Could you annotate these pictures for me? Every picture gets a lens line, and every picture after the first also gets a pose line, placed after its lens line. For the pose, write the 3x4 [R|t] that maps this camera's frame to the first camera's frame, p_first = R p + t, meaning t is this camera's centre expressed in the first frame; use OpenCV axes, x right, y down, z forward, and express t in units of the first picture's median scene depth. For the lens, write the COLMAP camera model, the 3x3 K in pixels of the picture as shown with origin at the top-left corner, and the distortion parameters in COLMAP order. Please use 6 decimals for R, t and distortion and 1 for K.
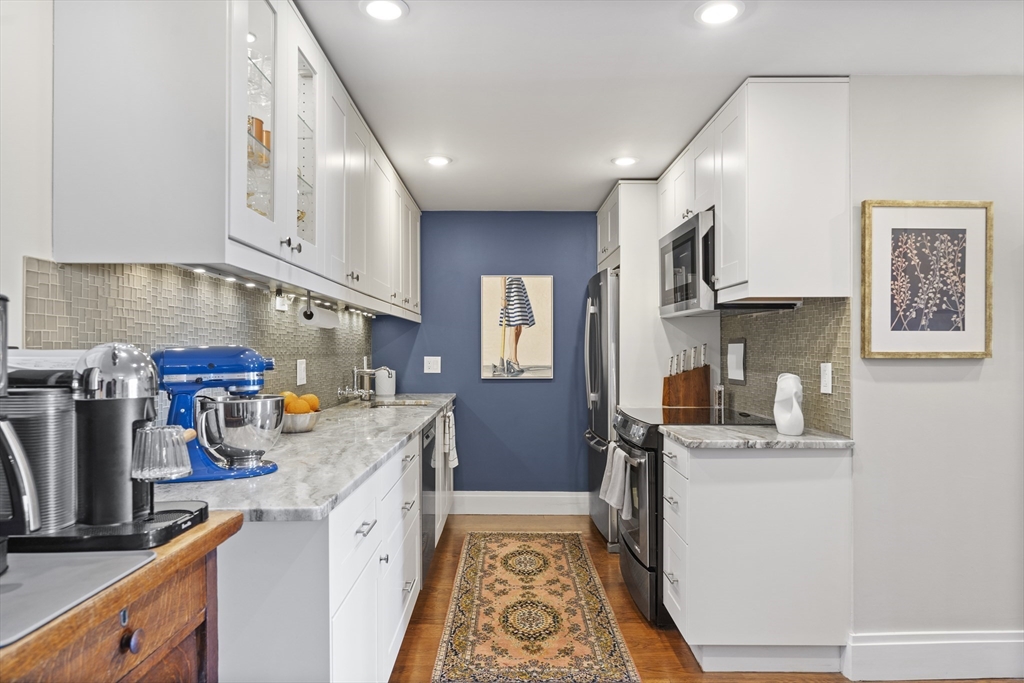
lens RADIAL K [[603.2, 0, 512.0], [0, 603.2, 341.5], [0, 0, 1]] dist [0.000265, 0.000008]
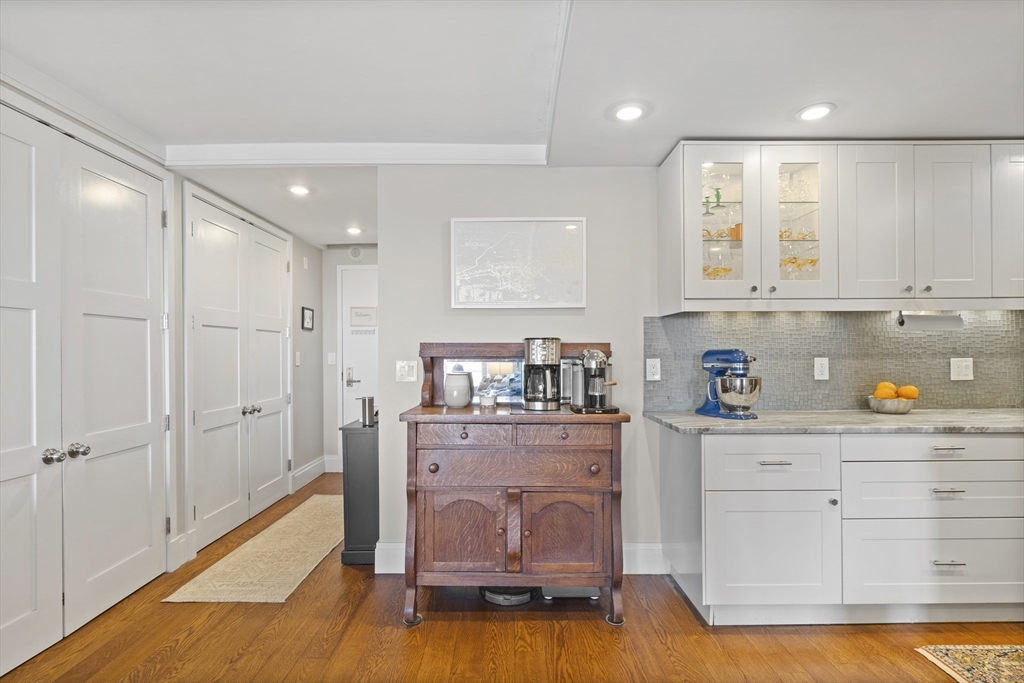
lens RADIAL K [[495.0, 0, 512.0], [0, 495.0, 341.5], [0, 0, 1]] dist [-0.000798, -0.000198]
pose [[-0.004355, -0.015926, -0.999864, 1.098937], [0.019471, 0.999682, -0.016008, -0.005193], [0.999801, -0.019538, -0.004043, 0.312936]]
